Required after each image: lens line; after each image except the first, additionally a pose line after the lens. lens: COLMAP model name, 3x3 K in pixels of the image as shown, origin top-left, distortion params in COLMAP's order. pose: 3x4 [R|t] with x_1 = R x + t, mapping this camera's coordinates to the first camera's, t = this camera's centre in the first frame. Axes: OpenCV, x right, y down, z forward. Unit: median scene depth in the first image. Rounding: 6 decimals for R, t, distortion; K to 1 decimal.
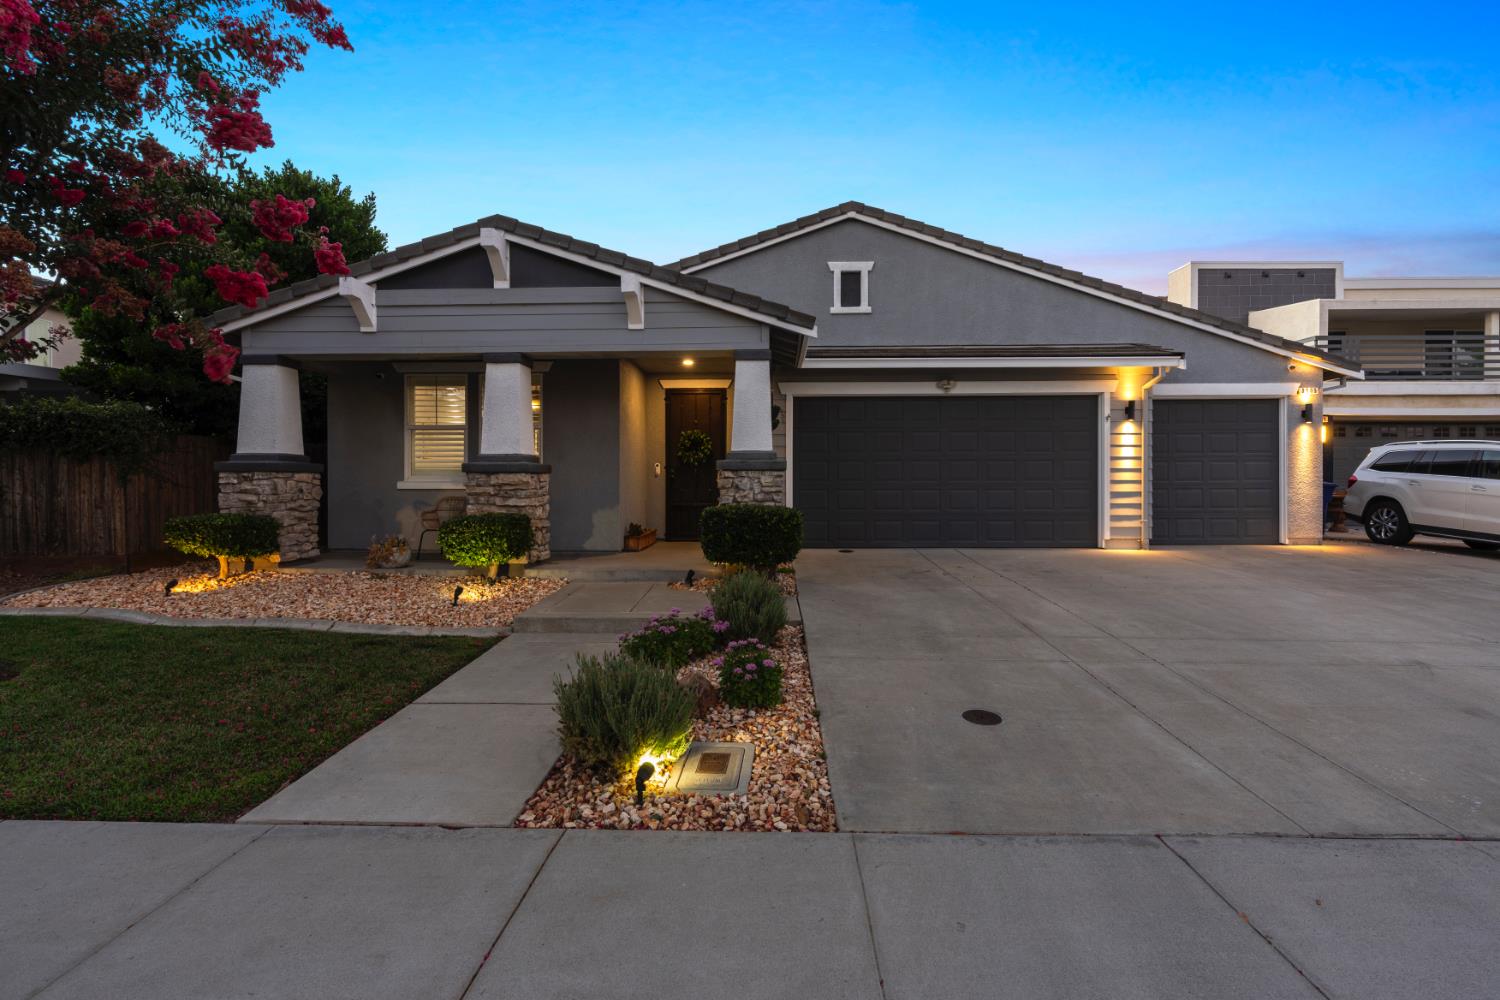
lens RADIAL K [[691.6, 0, 750.6], [0, 691.6, 489.8], [0, 0, 1]] dist [0.000015, 0.000073]
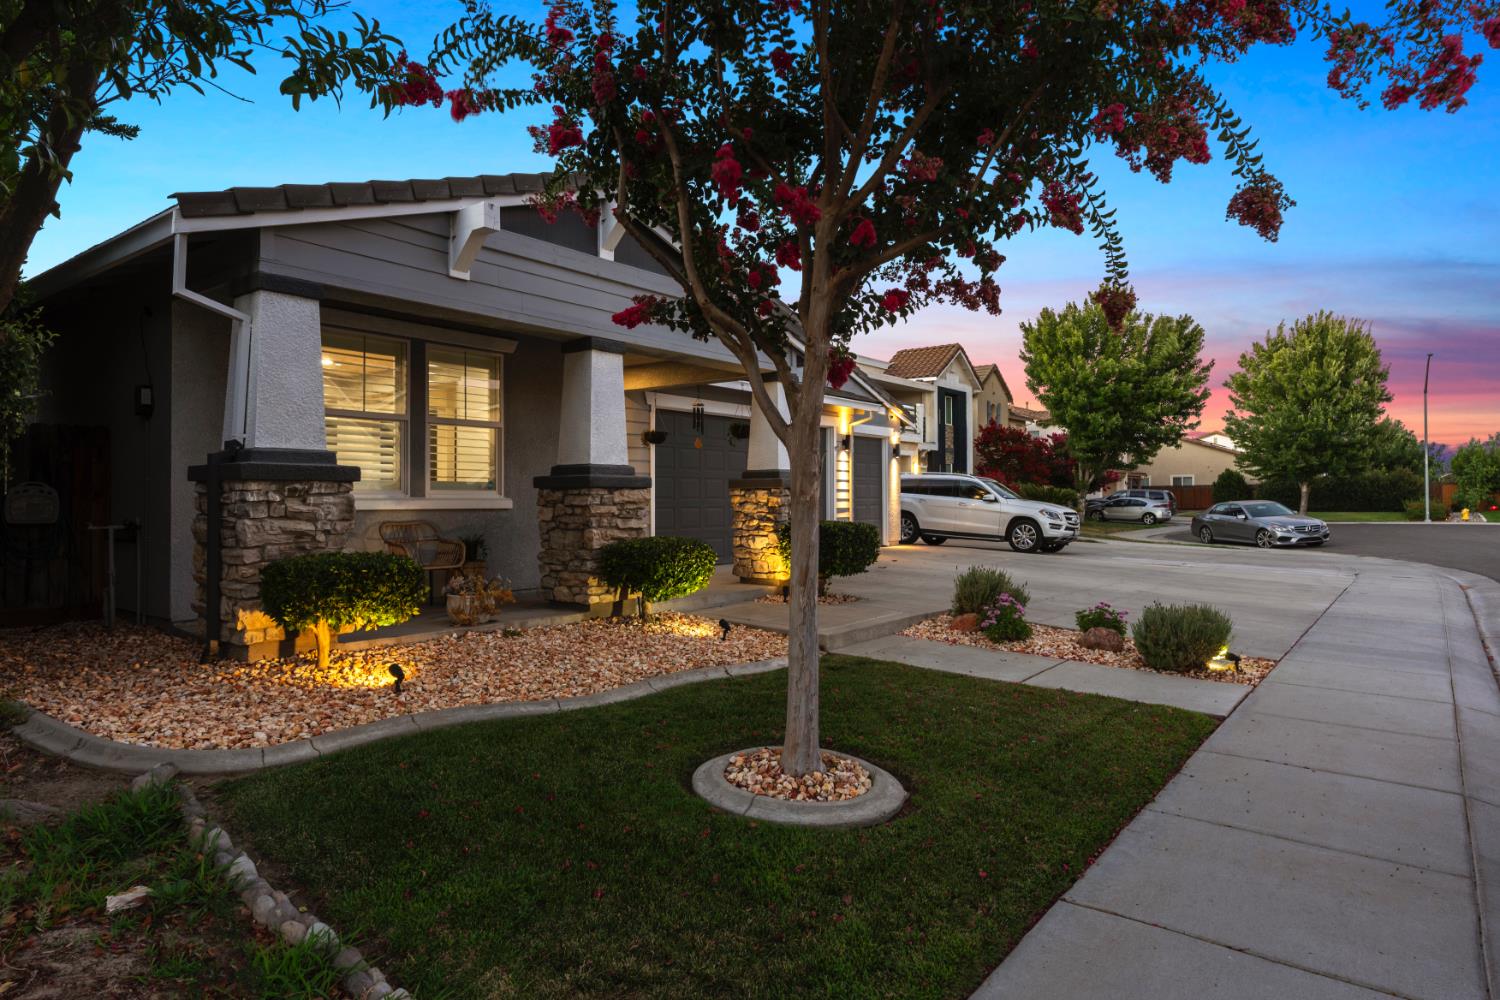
lens RADIAL K [[883.6, 0, 746.8], [0, 883.6, 498.3], [0, 0, 1]] dist [0.000090, 0.000020]
pose [[0.593493, 0.002804, 0.804834, -0.829506], [0.006144, 0.999949, -0.008015, -0.002718], [-0.804816, 0.009702, 0.593445, 0.197789]]
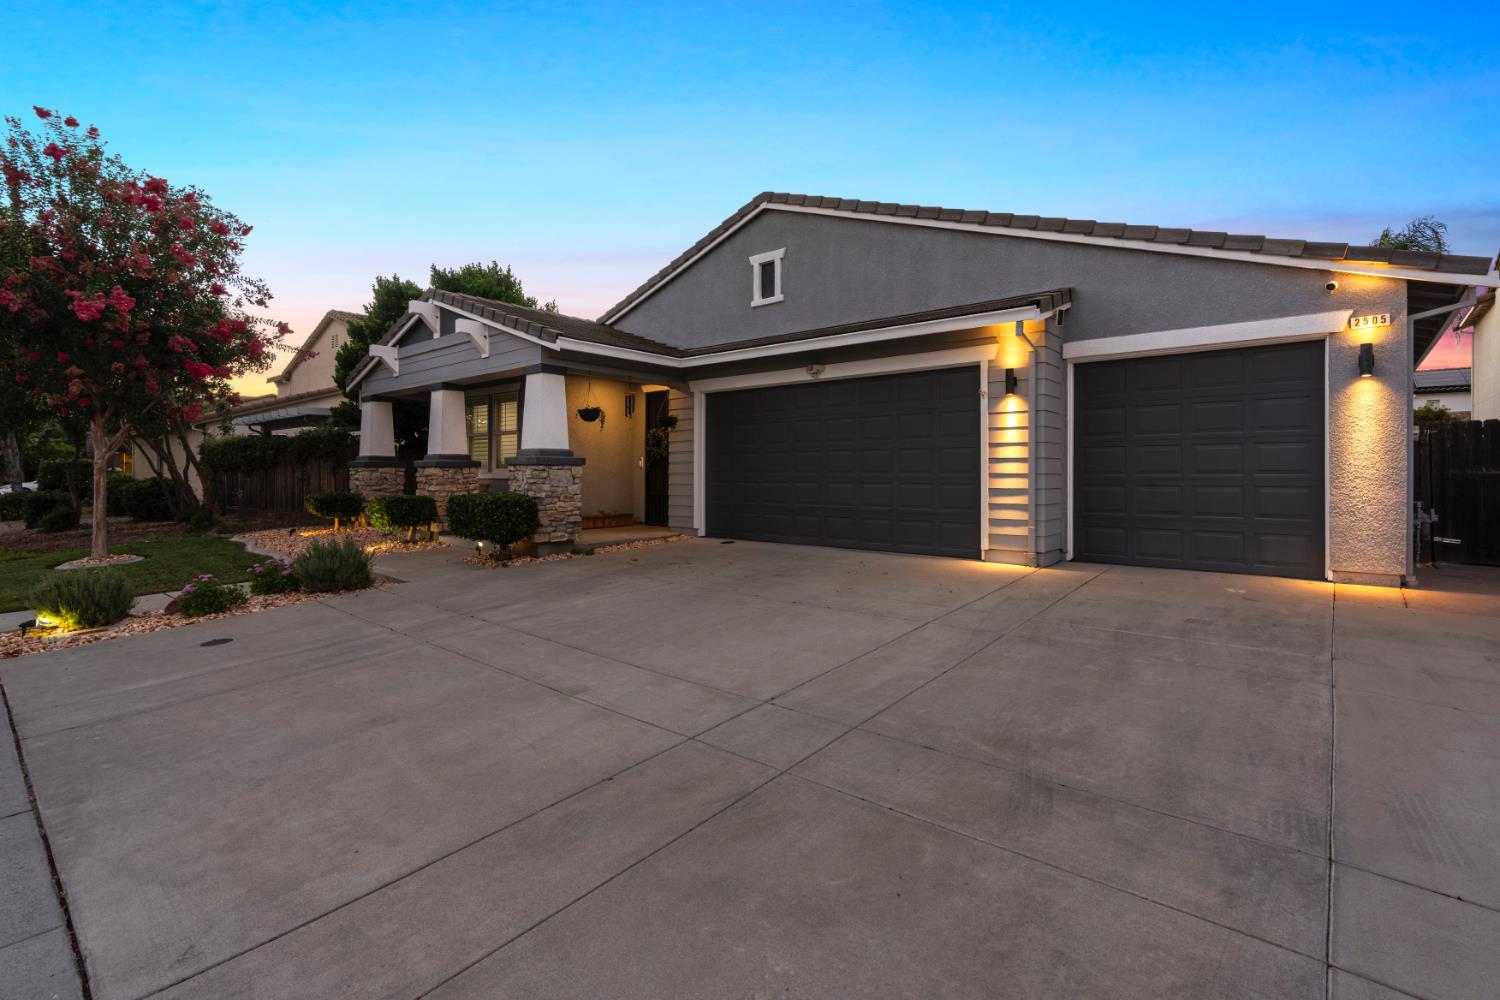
lens RADIAL K [[691.6, 0, 751.1], [0, 691.6, 470.8], [0, 0, 1]] dist [0.000015, 0.000073]
pose [[0.779314, 0.001484, -0.626632, 0.794423], [-0.006708, 0.999960, -0.005973, -0.010200], [0.626598, 0.008858, 0.779292, 0.225200]]
